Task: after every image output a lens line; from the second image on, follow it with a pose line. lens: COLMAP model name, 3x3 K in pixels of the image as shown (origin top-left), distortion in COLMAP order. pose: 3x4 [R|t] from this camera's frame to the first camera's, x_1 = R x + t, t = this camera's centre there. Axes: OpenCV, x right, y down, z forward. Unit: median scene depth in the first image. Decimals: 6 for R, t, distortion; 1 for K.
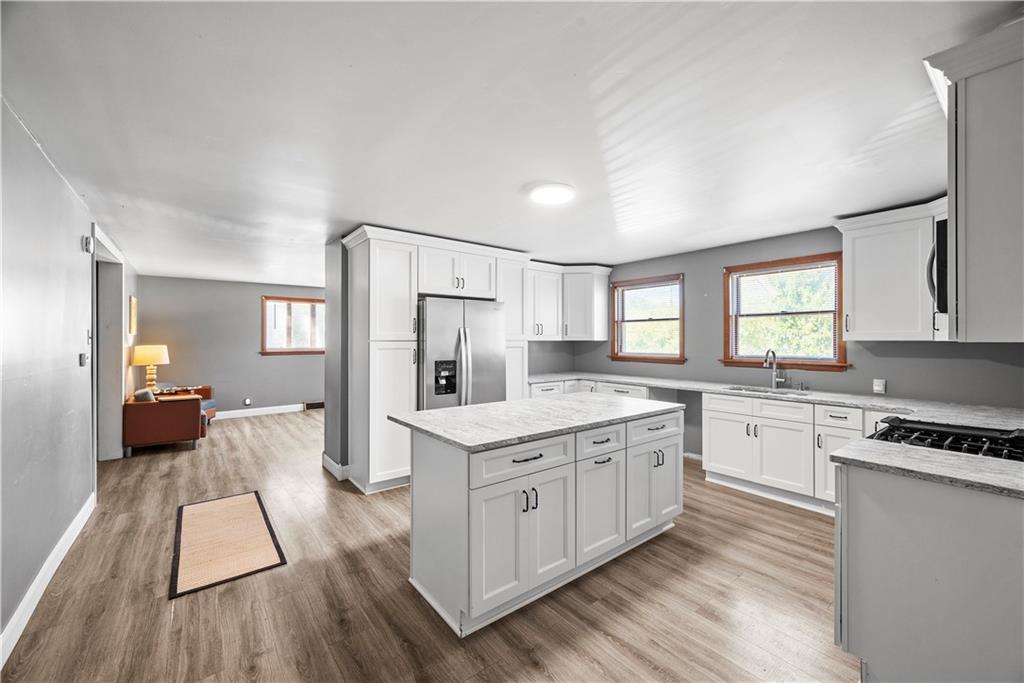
lens RADIAL K [[409.2, 0, 512.3], [0, 409.2, 340.1], [0, 0, 1]] dist [-0.000141, -0.000589]
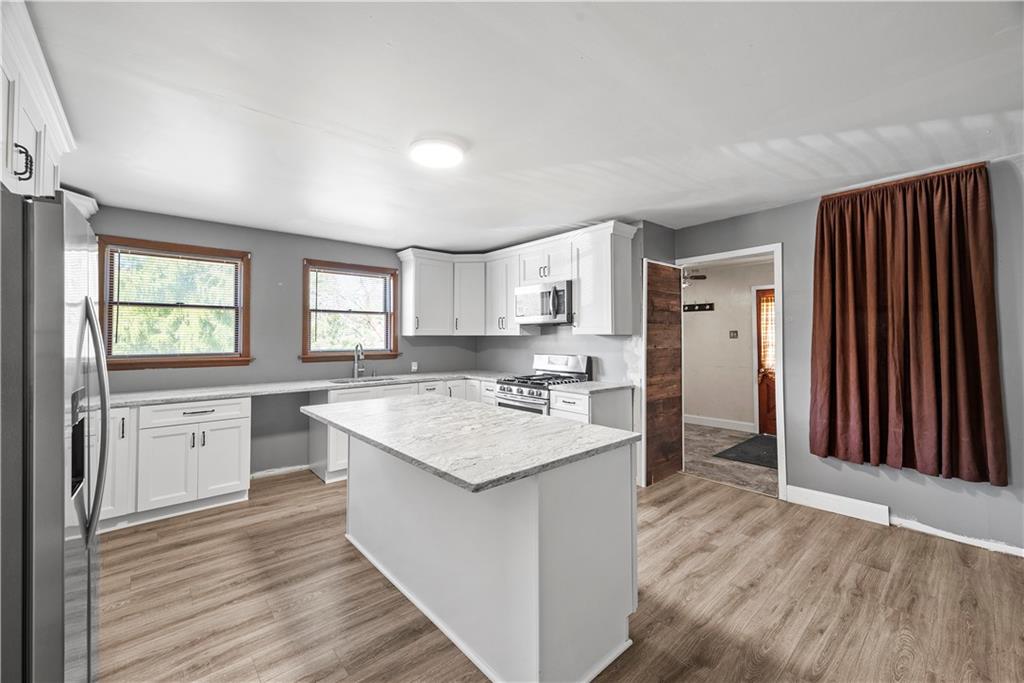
lens RADIAL K [[409.2, 0, 513.7], [0, 409.2, 332.1], [0, 0, 1]] dist [-0.000141, -0.000589]
pose [[-0.062378, 0.009297, 0.998009, -0.523432], [0.000485, 0.999957, -0.009285, 0.002325], [-0.998053, -0.000095, -0.062379, 0.651336]]
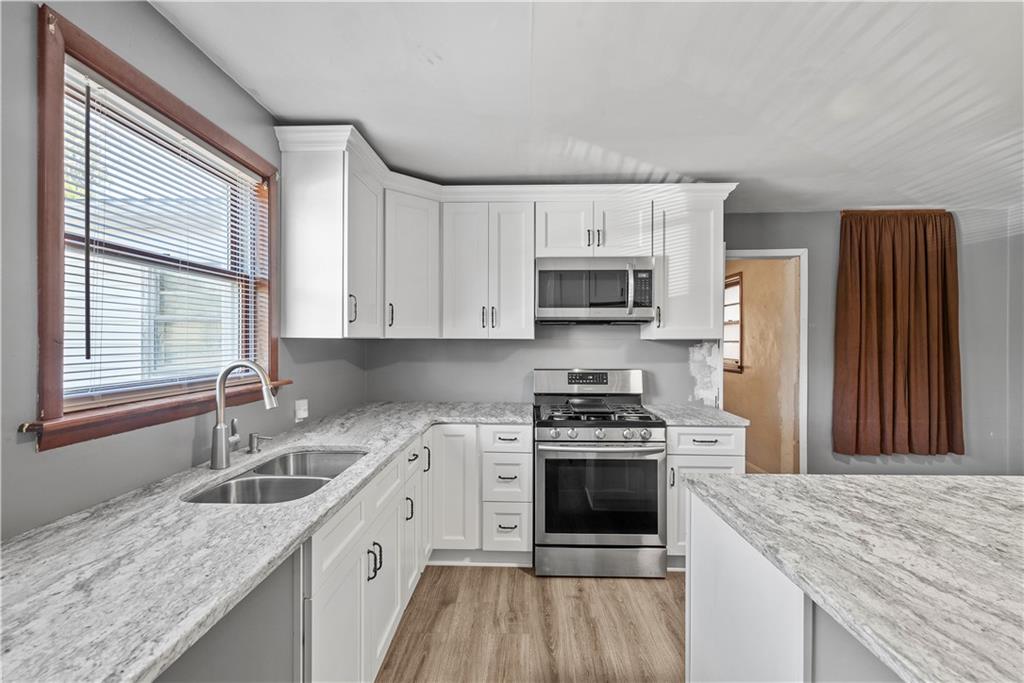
lens RADIAL K [[456.9, 0, 510.3], [0, 456.9, 343.5], [0, 0, 1]] dist [-0.012889, 0.000030]
pose [[-0.767199, -0.007484, 0.641366, 0.177559], [-0.003766, 0.999967, 0.007163, 0.002940], [-0.641398, 0.003080, -0.767202, 1.176960]]
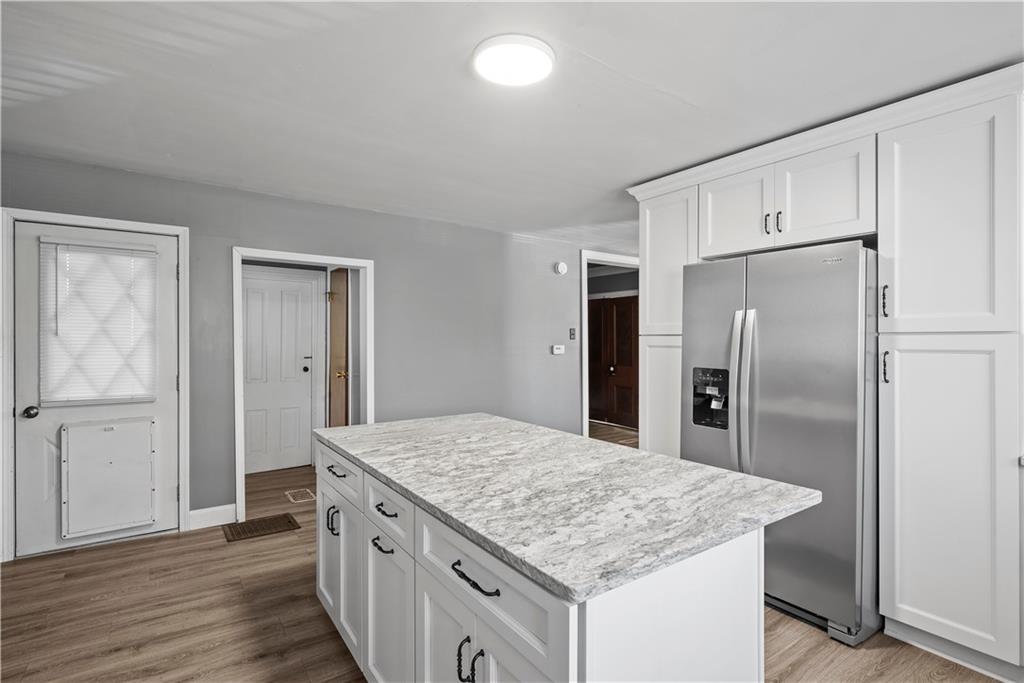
lens RADIAL K [[495.8, 0, 510.1], [0, 495.8, 339.1], [0, 0, 1]] dist [-0.003035, -0.000165]
pose [[-0.060274, 0.001402, -0.998181, 0.549094], [0.001960, 0.999997, 0.001286, 0.007059], [0.998180, -0.001879, -0.060276, 0.751237]]
